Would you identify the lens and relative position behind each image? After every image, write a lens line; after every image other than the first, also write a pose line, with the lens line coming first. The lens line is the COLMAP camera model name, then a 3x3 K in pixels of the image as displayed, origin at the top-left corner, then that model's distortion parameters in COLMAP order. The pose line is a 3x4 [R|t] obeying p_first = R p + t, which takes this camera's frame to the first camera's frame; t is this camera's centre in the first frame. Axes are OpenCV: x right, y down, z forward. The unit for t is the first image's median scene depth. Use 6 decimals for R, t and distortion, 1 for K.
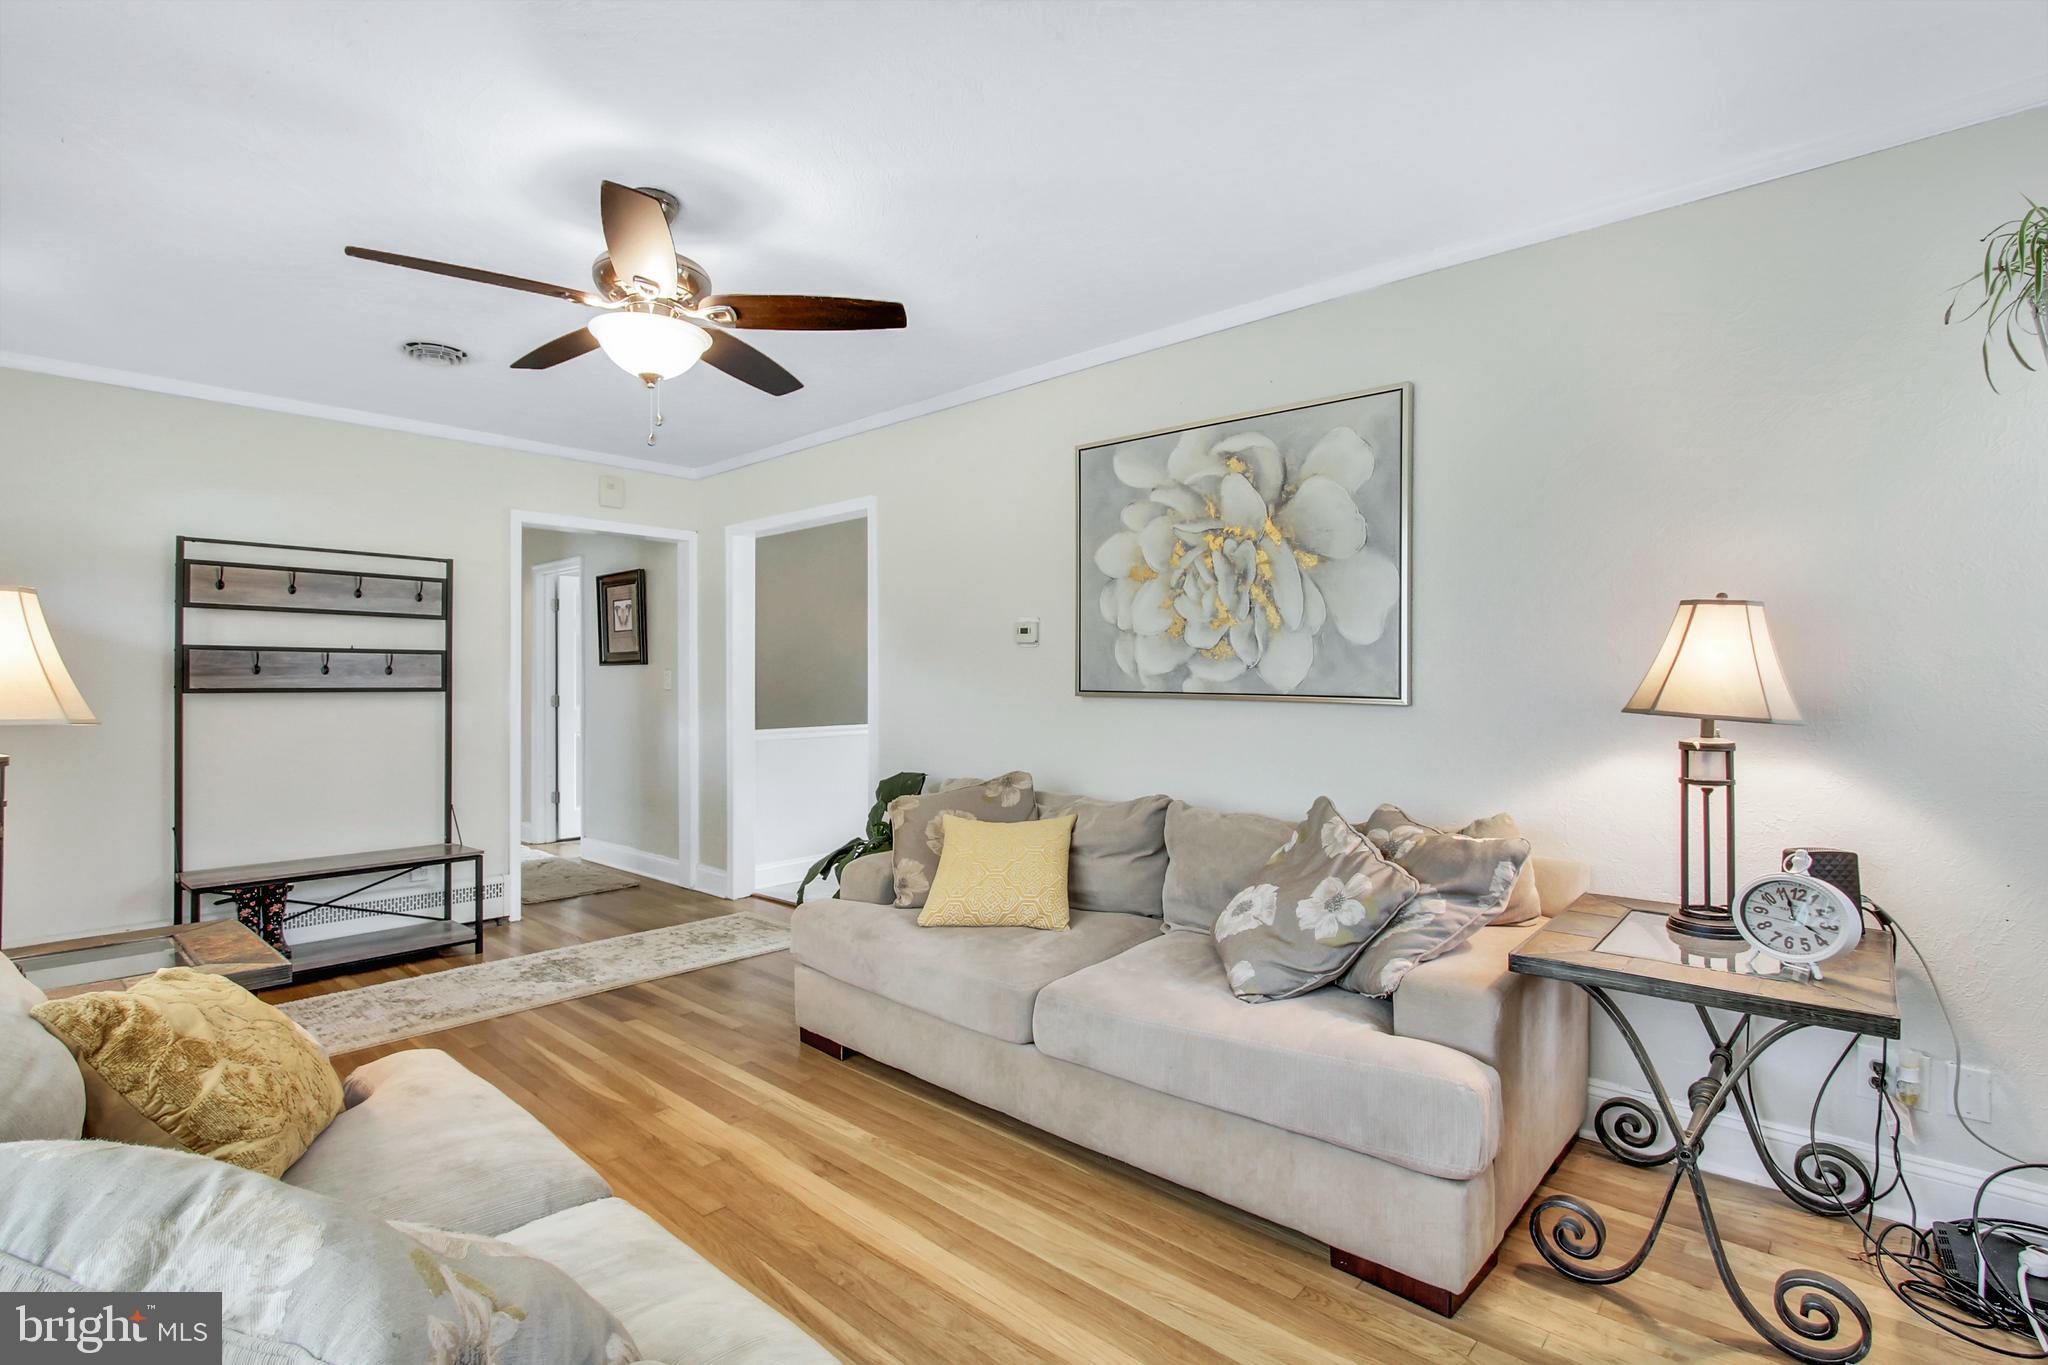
lens RADIAL K [[960.4, 0, 1000.3], [0, 960.4, 682.5], [0, 0, 1]] dist [-0.003468, -0.003038]
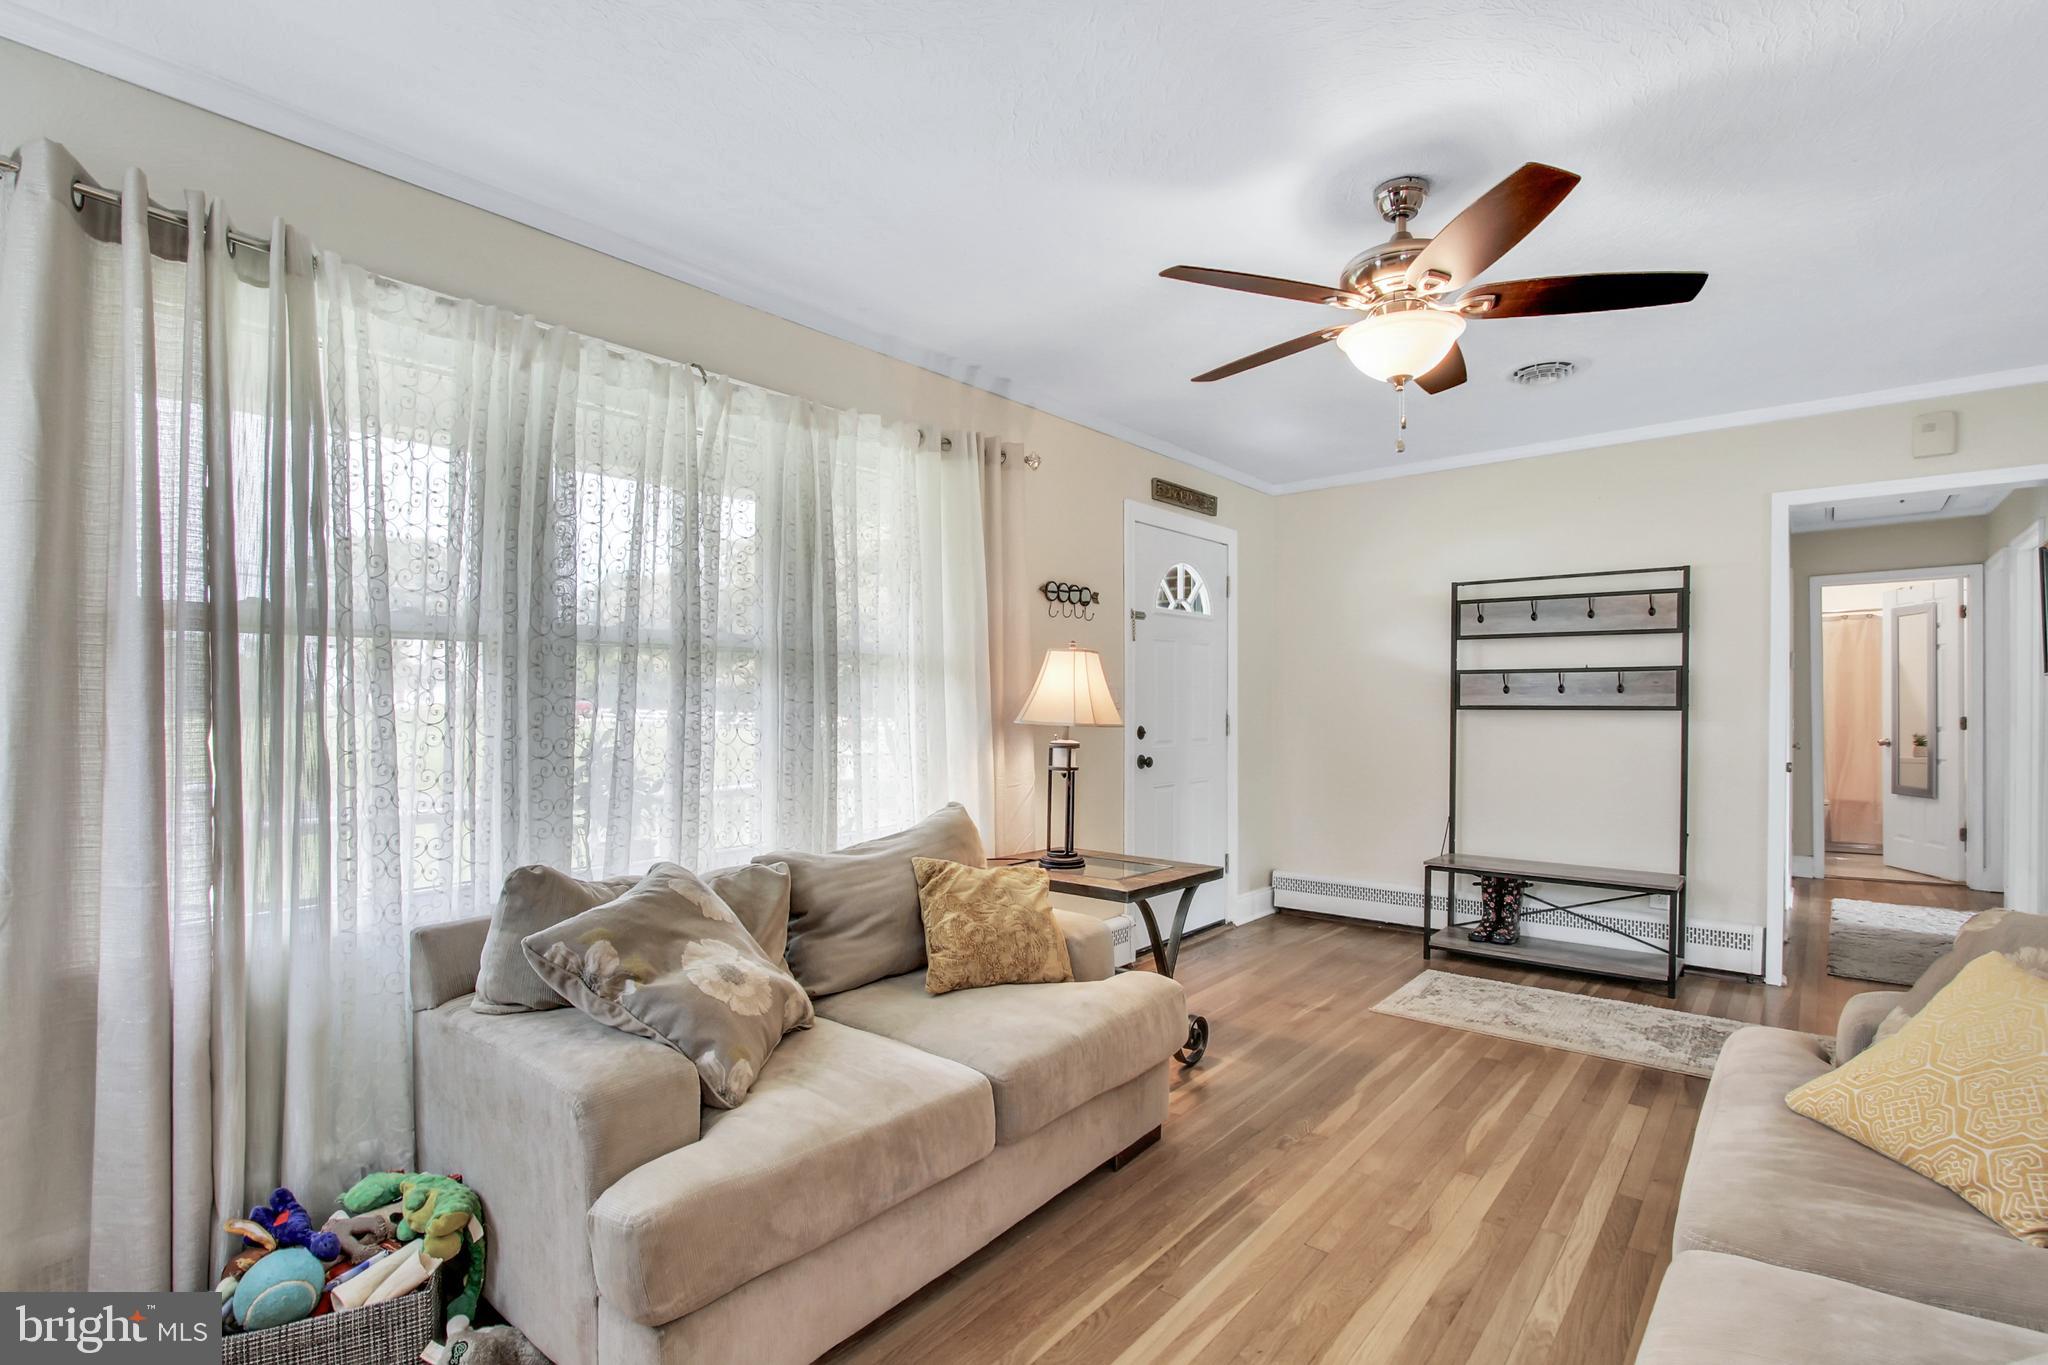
lens RADIAL K [[986.1, 0, 1037.5], [0, 986.1, 724.3], [0, 0, 1]] dist [-0.006363, -0.000196]
pose [[0.065732, 0.025217, -0.997519, 0.373935], [0.001616, 0.999677, 0.025378, -0.002826], [0.997836, -0.003280, 0.065670, 0.369447]]
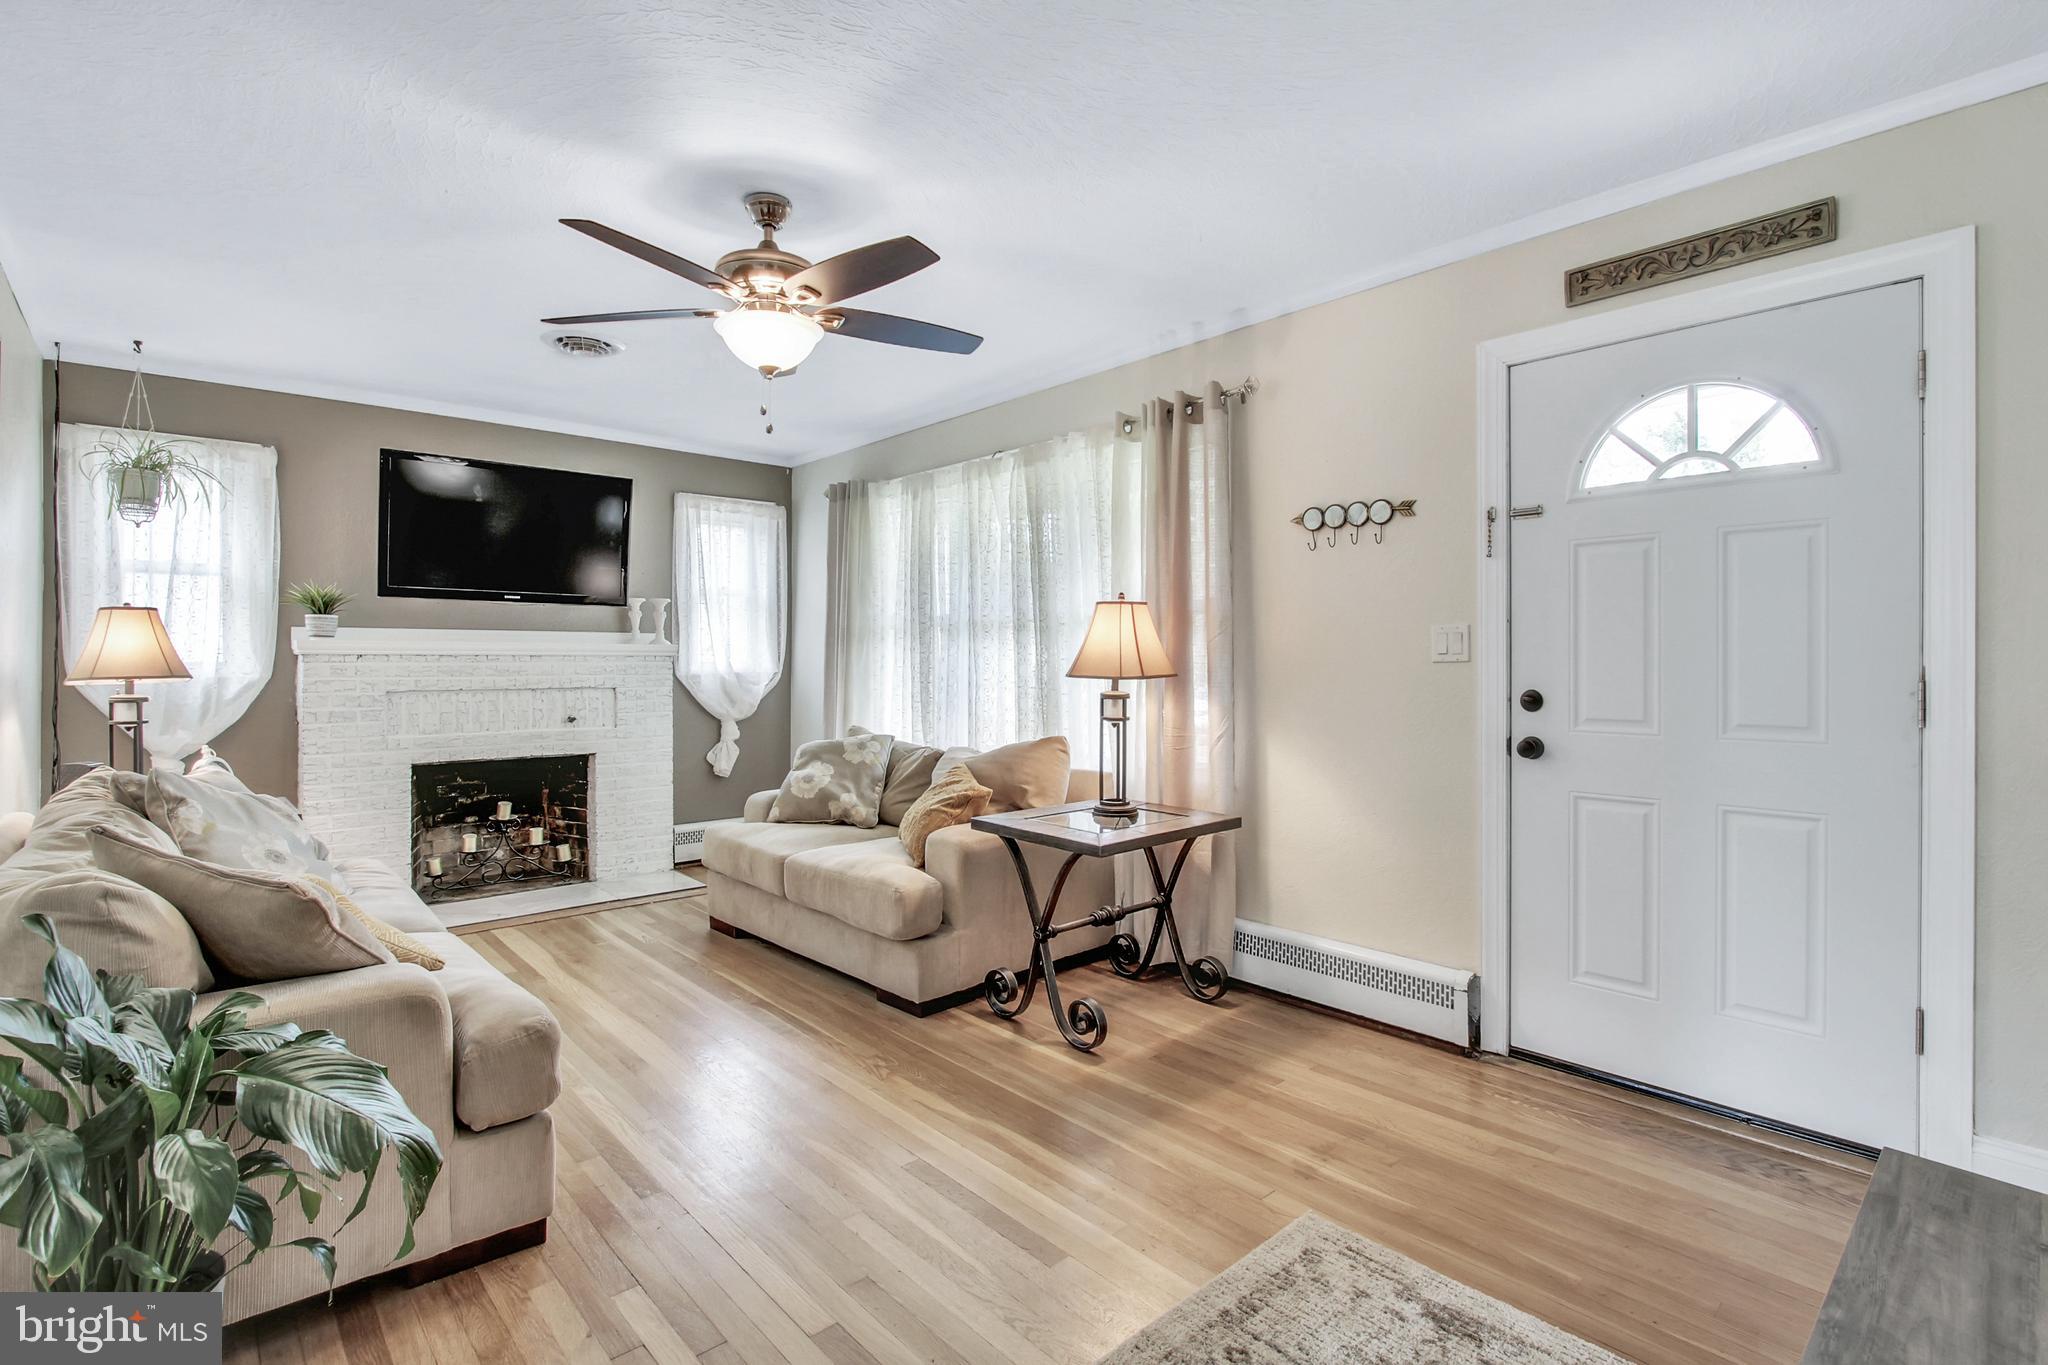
lens RADIAL K [[953.8, 0, 993.8], [0, 953.8, 672.1], [0, 0, 1]] dist [-0.020135, 0.005452]
pose [[-0.993412, 0.003334, 0.114551, -0.465738], [0.005203, 0.999858, 0.016022, 0.002404], [-0.114481, 0.016513, -0.993288, 1.294168]]
